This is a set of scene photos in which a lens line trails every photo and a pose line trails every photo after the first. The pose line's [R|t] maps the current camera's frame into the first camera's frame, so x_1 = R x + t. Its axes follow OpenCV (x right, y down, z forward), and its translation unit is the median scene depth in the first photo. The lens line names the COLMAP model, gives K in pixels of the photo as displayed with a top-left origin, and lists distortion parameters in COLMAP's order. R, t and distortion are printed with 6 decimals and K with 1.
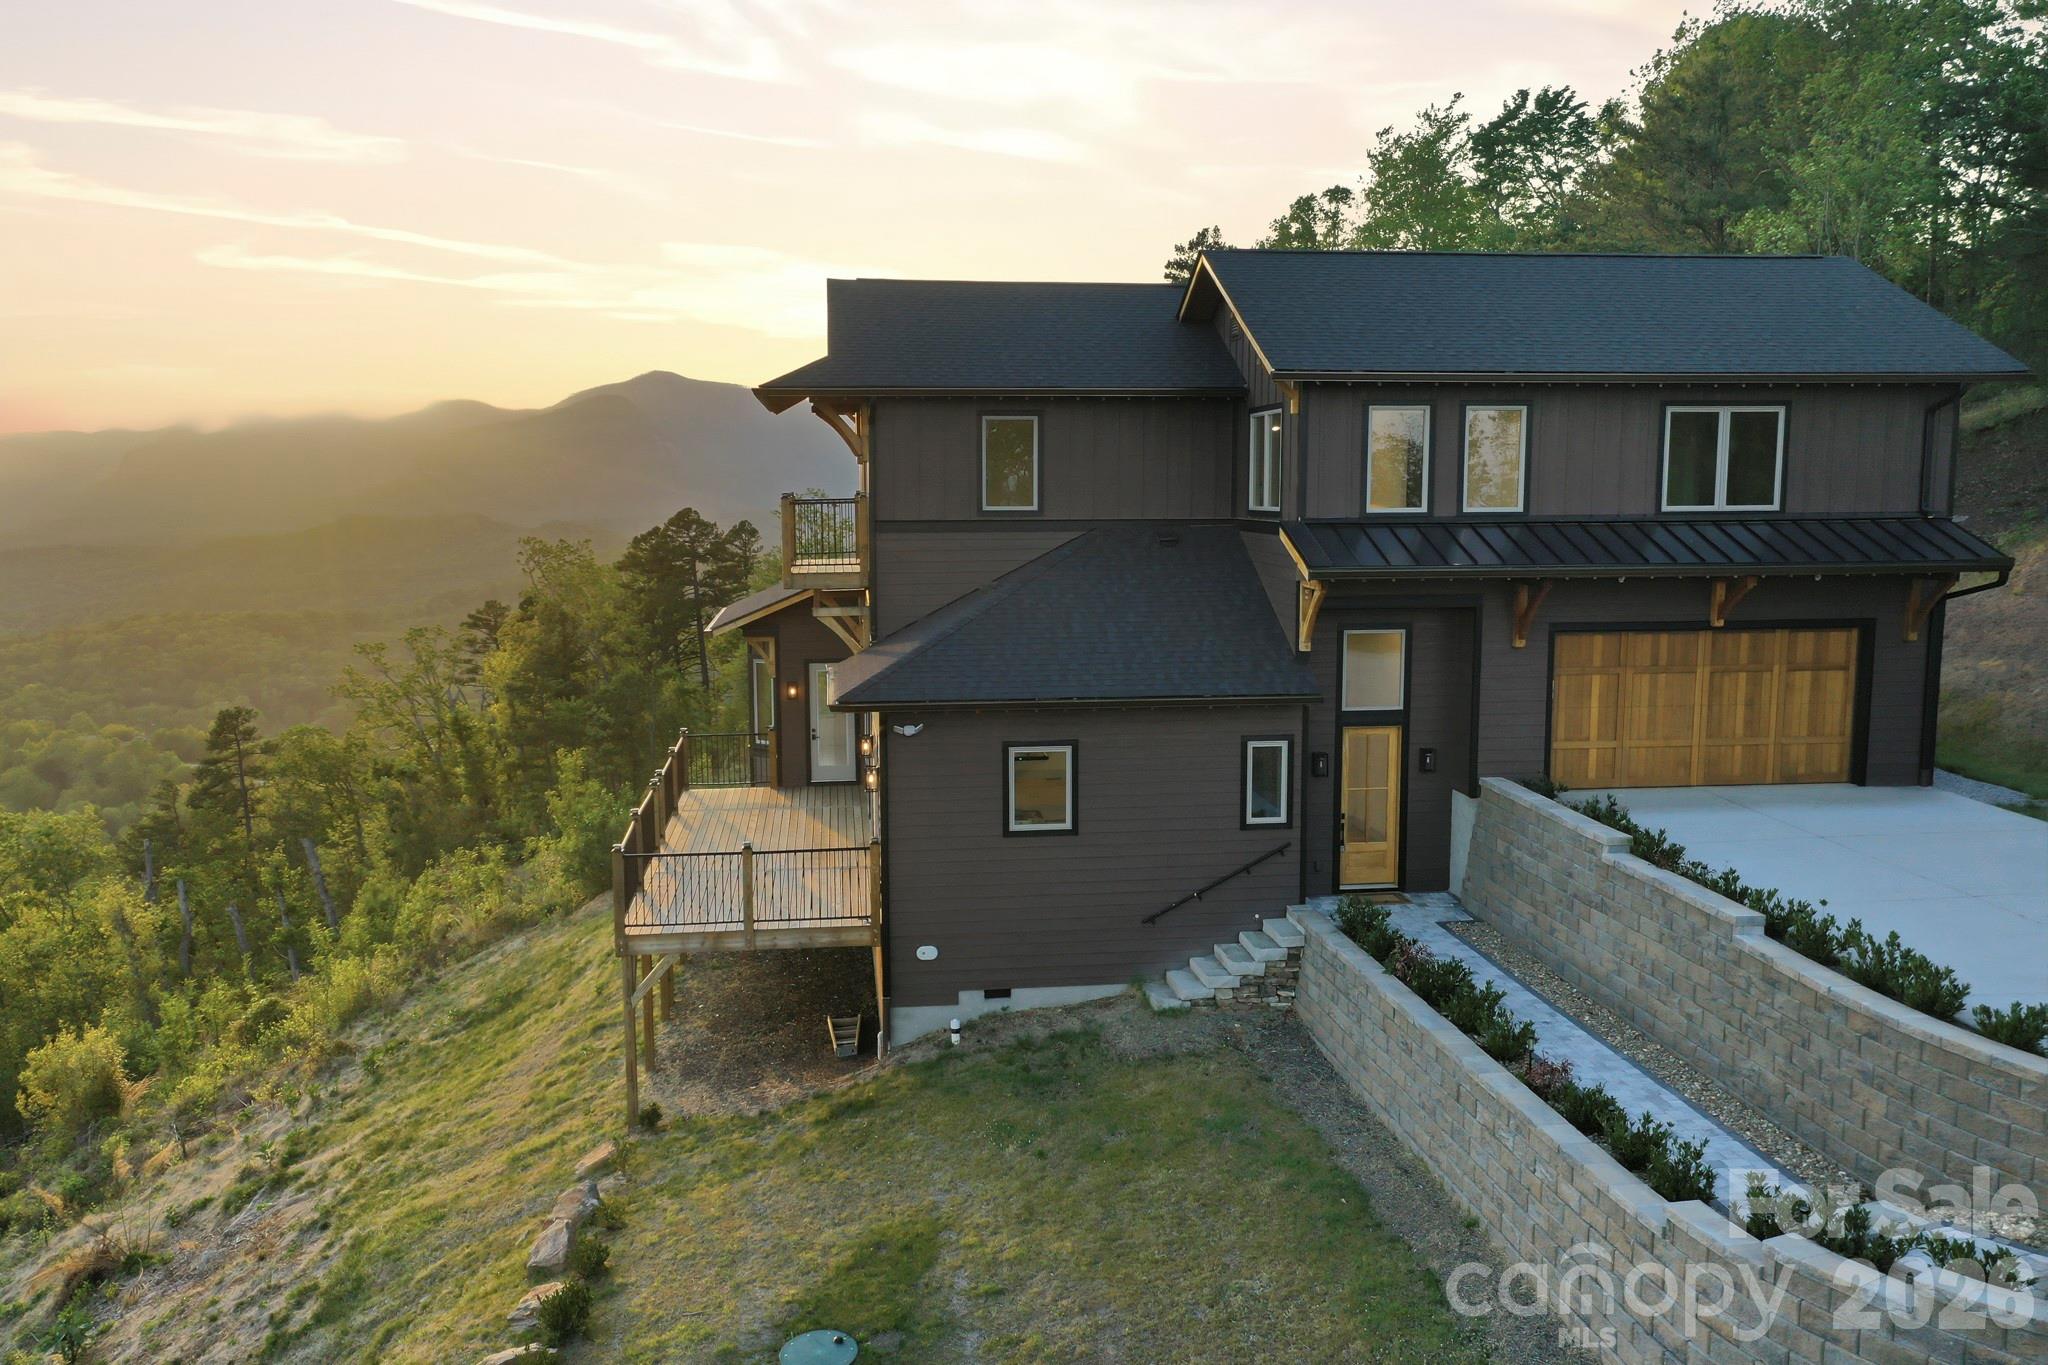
lens RADIAL K [[1630.1, 0, 1017.9], [0, 1630.1, 683.4], [0, 0, 1]] dist [0.019138, -0.000132]
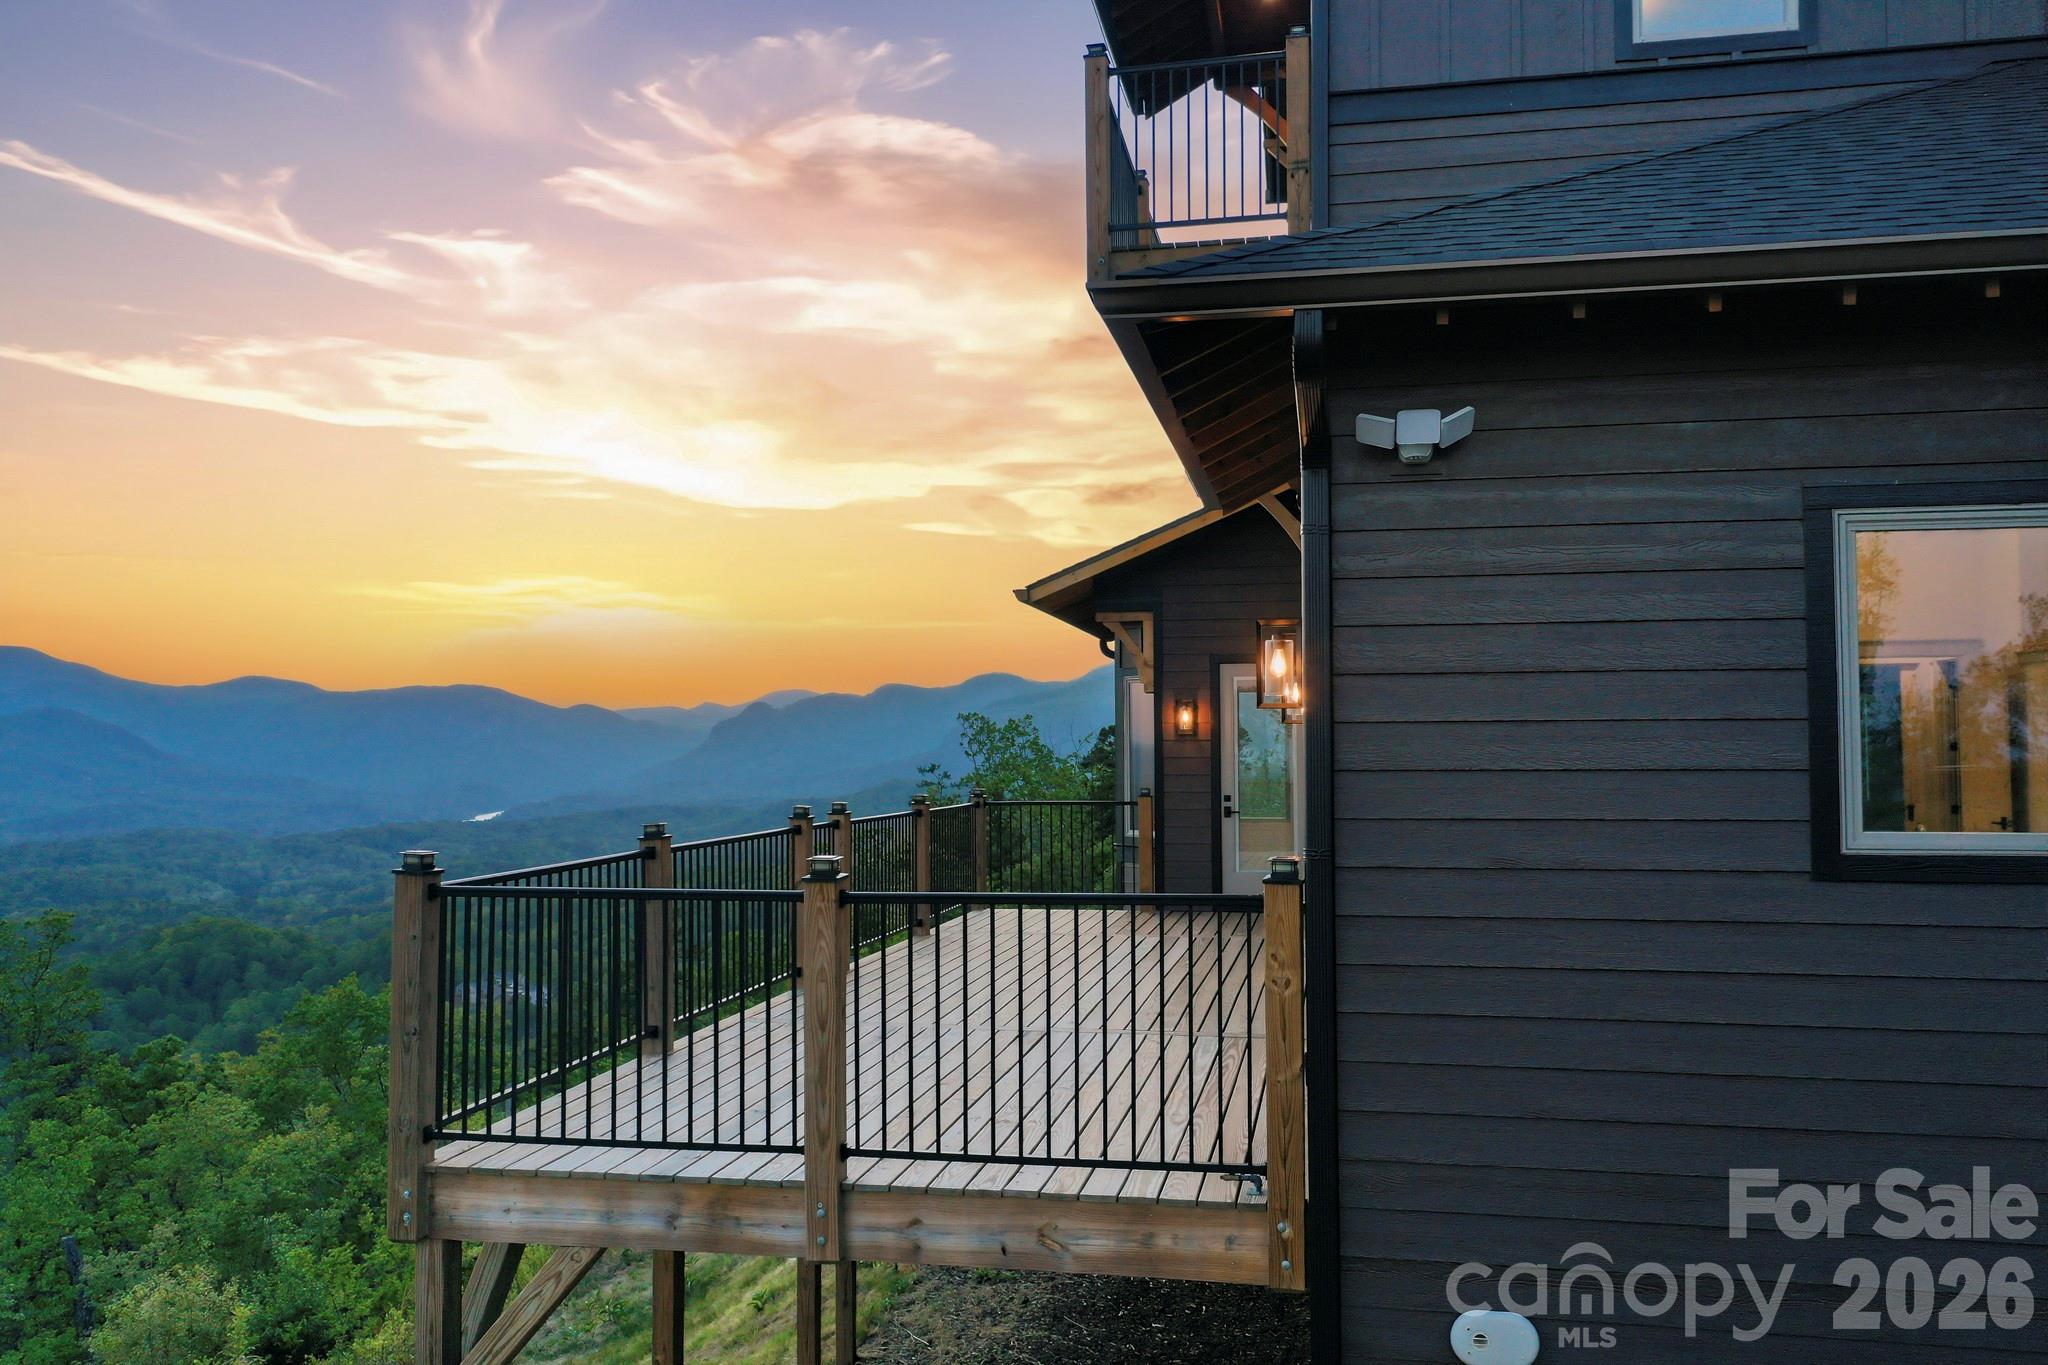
lens RADIAL K [[1630.1, 0, 1017.9], [0, 1630.1, 683.4], [0, 0, 1]] dist [0.019138, -0.000132]
pose [[0.951725, -0.012372, -0.306703, -0.044660], [-0.038015, 0.986744, -0.157768, 0.103724], [0.304589, 0.161811, 0.938639, 0.694009]]
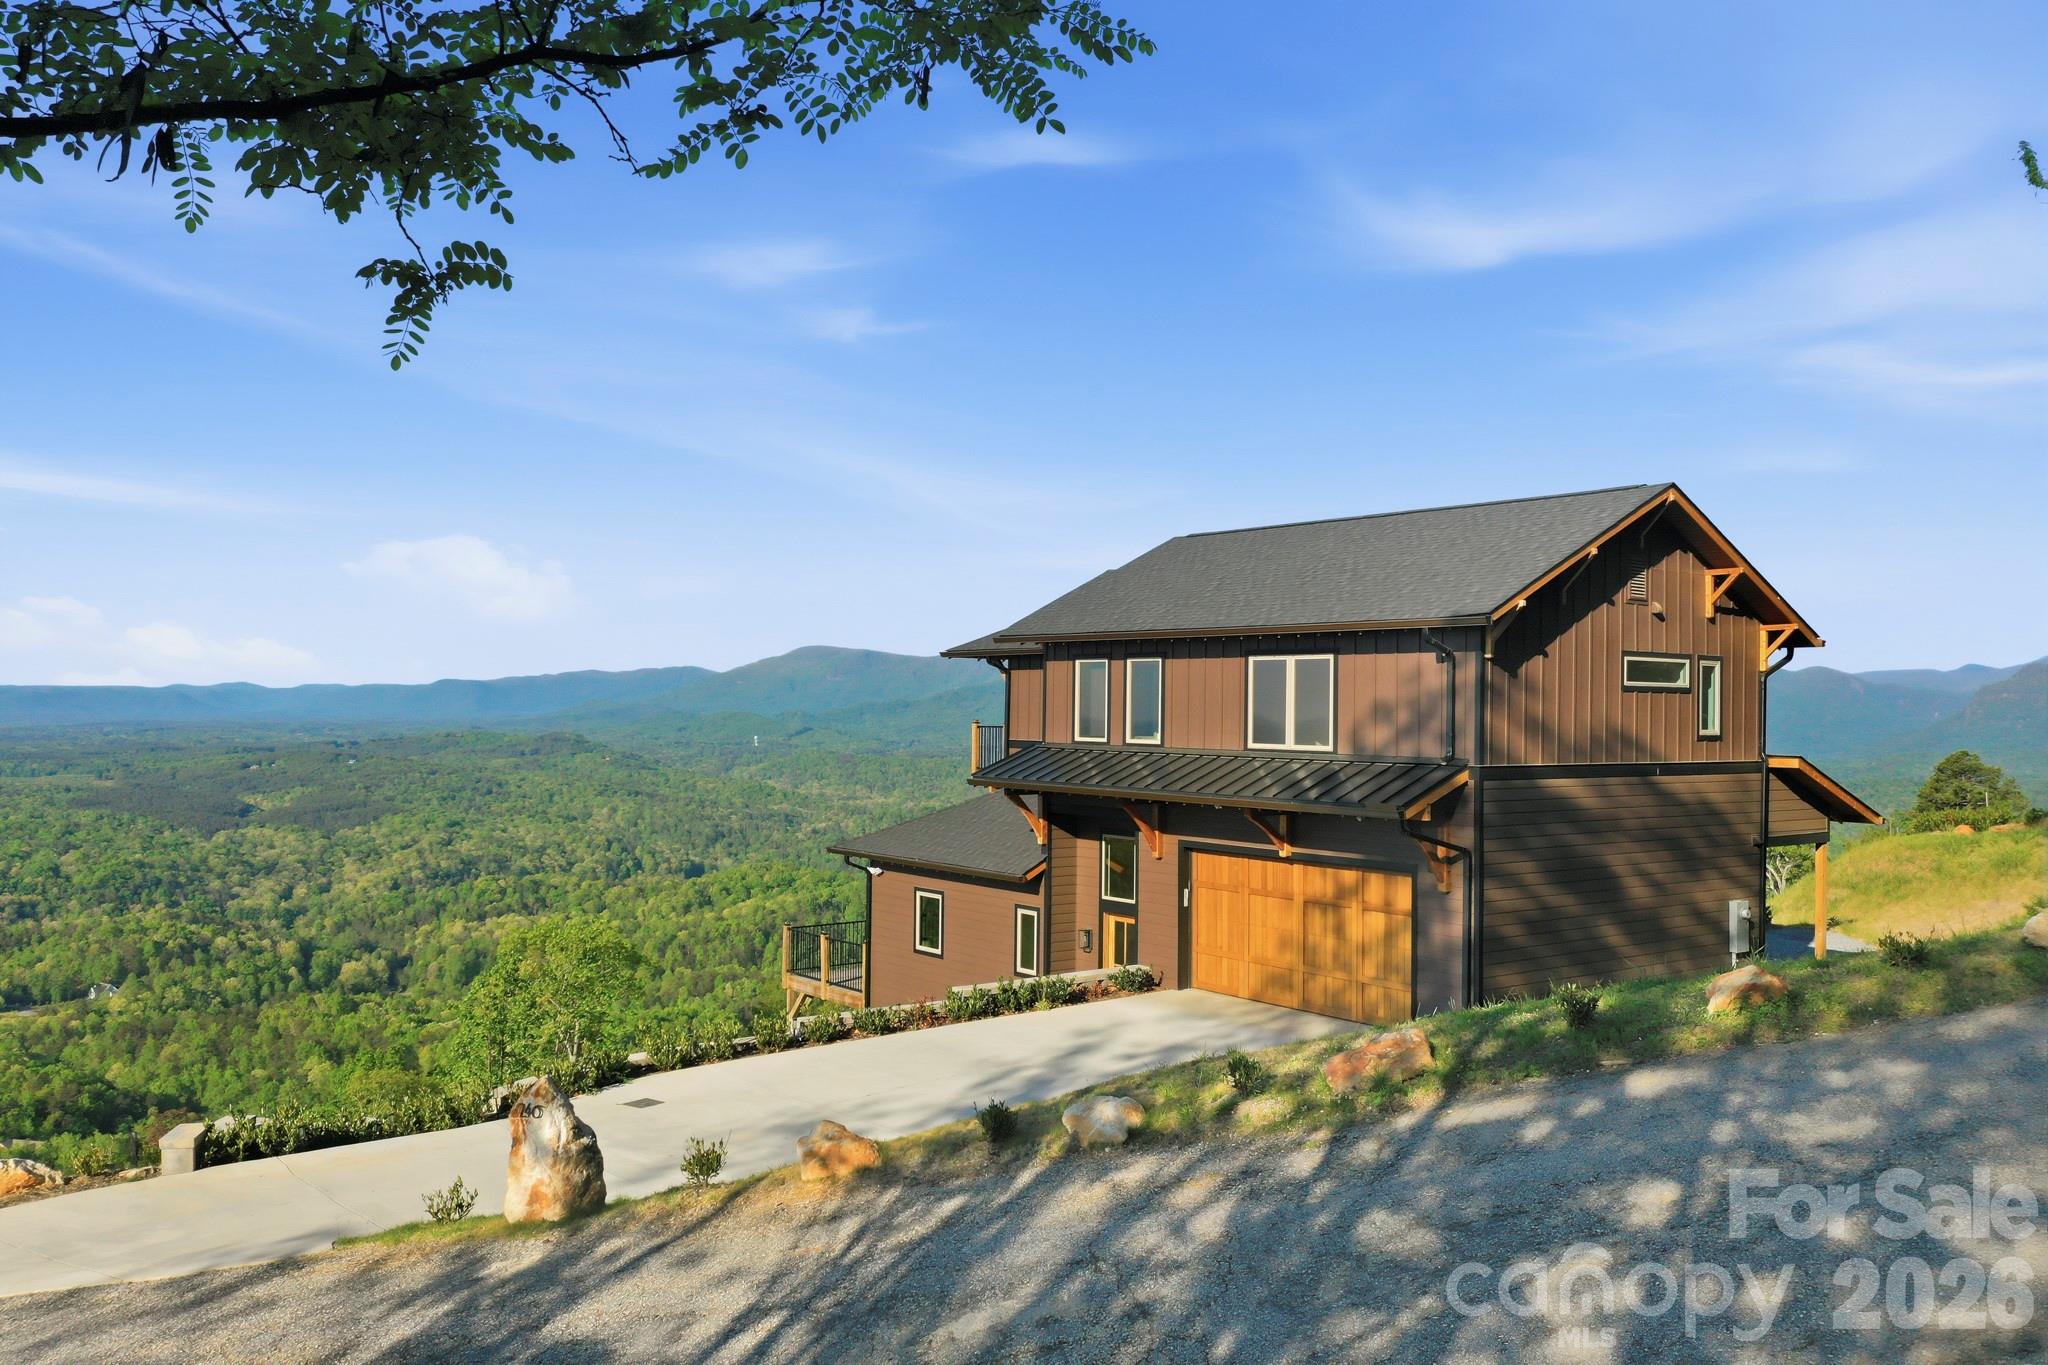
lens RADIAL K [[1630.1, 0, 1017.9], [0, 1630.1, 683.4], [0, 0, 1]] dist [0.019138, -0.000132]
pose [[0.514615, -0.001601, -0.857420, 1.239911], [-0.120581, 0.989925, -0.074219, -0.045867], [0.848900, 0.141583, 0.509237, 0.283324]]
